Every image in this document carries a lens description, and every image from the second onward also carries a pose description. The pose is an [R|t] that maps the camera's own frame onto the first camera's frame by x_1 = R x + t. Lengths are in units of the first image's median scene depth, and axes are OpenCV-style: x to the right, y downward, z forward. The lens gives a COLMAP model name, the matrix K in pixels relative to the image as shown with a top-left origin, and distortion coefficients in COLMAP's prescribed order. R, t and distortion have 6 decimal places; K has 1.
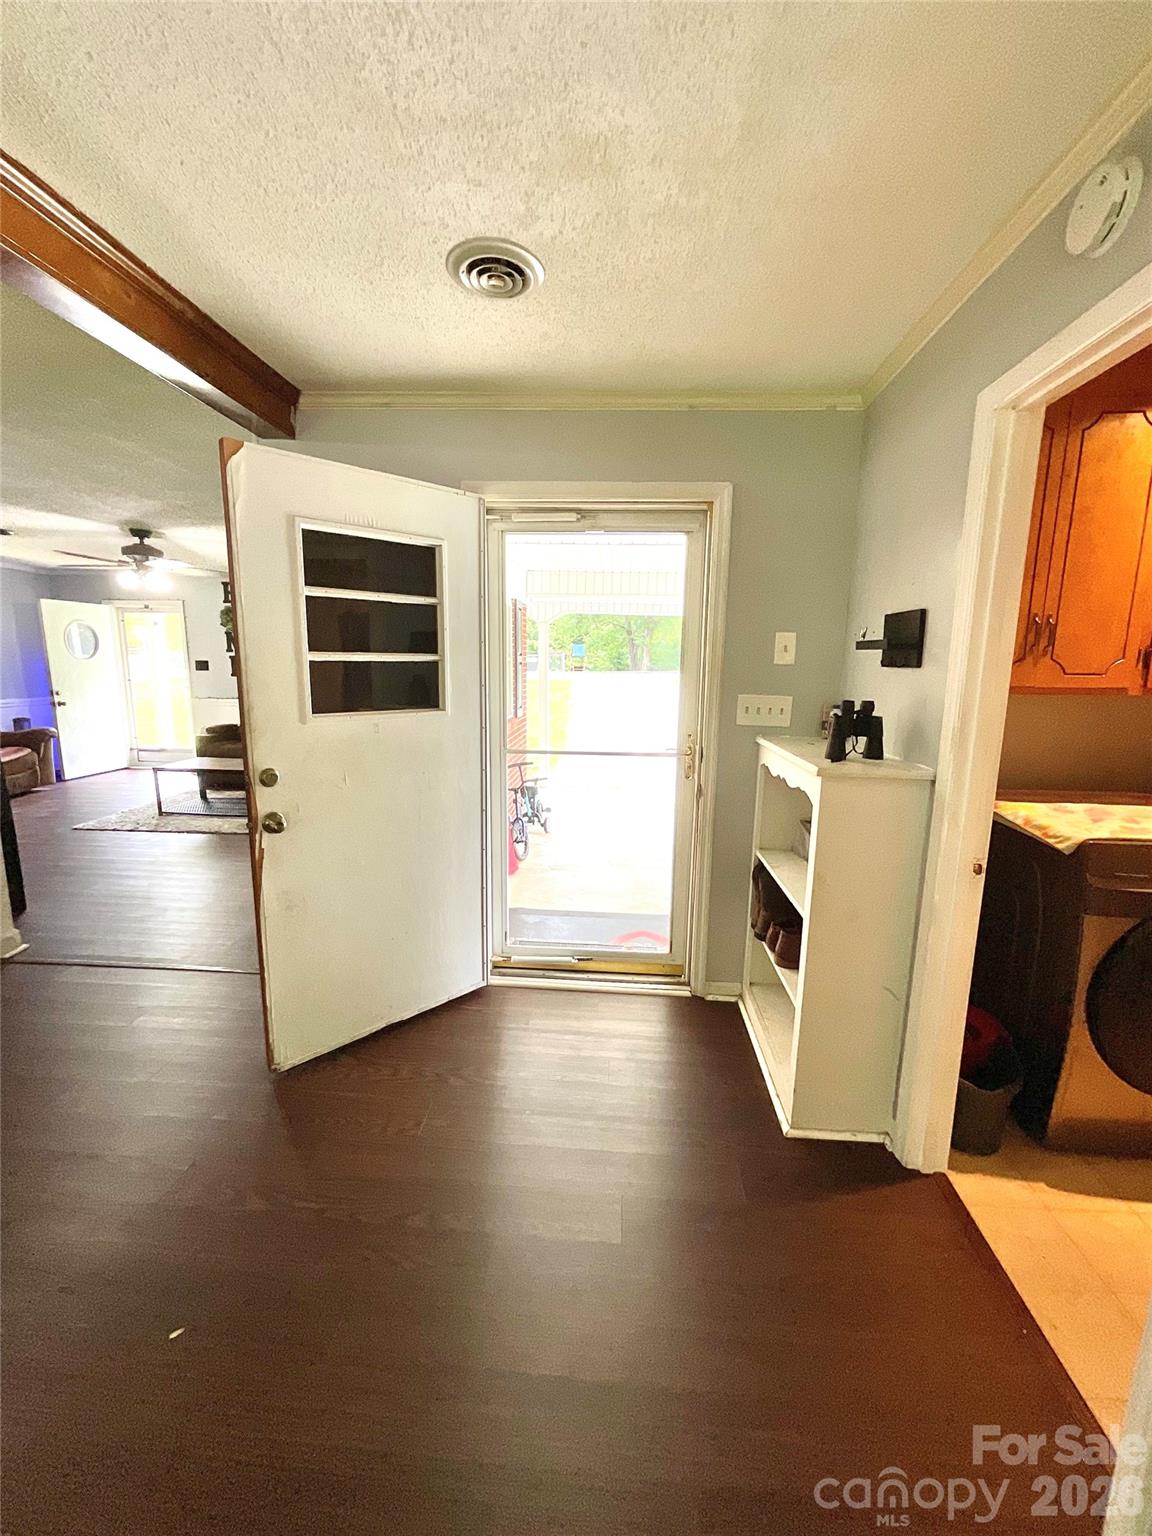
lens RADIAL K [[624.0, 0, 575.1], [0, 624.0, 769.1], [0, 0, 1]] dist [0.001750, 0.000237]
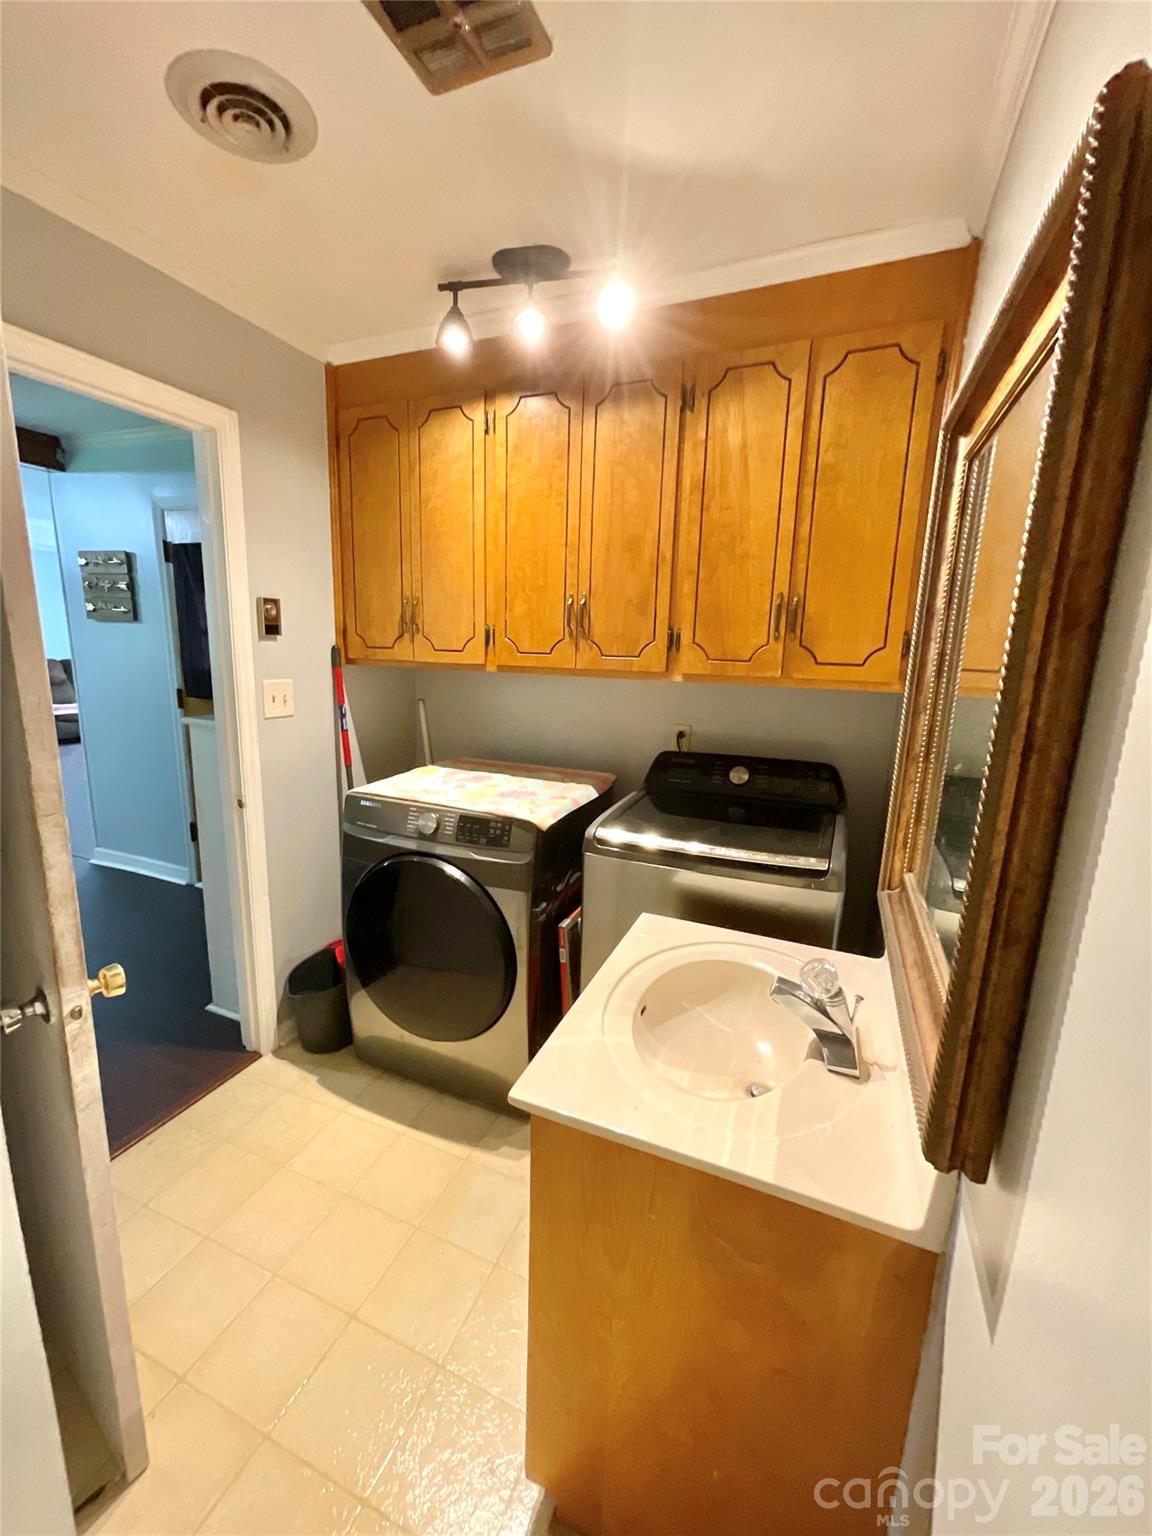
lens RADIAL K [[624.0, 0, 568.5], [0, 624.0, 769.5], [0, 0, 1]] dist [0.001750, 0.000237]
pose [[0.950582, 0.077605, -0.300617, 1.372021], [-0.070991, 0.996935, 0.032880, 0.004658], [0.302247, -0.009914, 0.953178, 0.020614]]
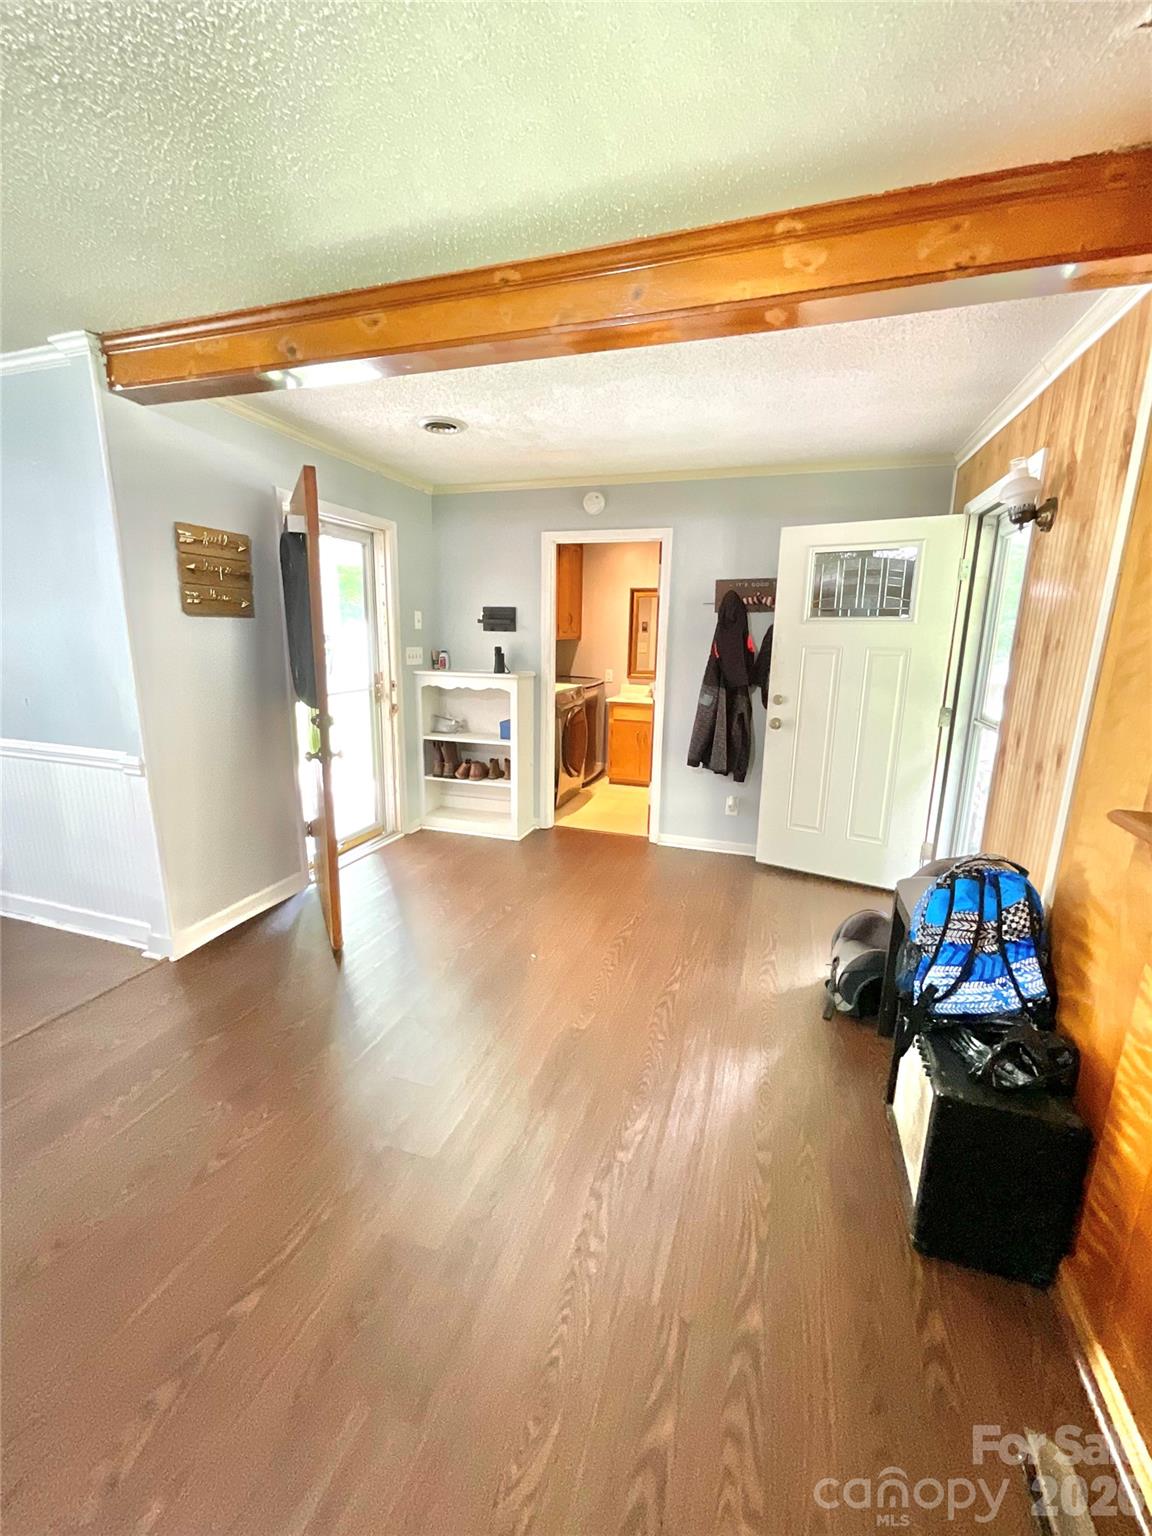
lens RADIAL K [[624.0, 0, 580.3], [0, 624.0, 761.1], [0, 0, 1]] dist [0.001750, 0.000237]
pose [[0.225877, -0.215306, 0.950065, -1.733414], [0.150862, 0.971235, 0.184236, -0.078986], [-0.962403, 0.101714, 0.251861, 0.188670]]
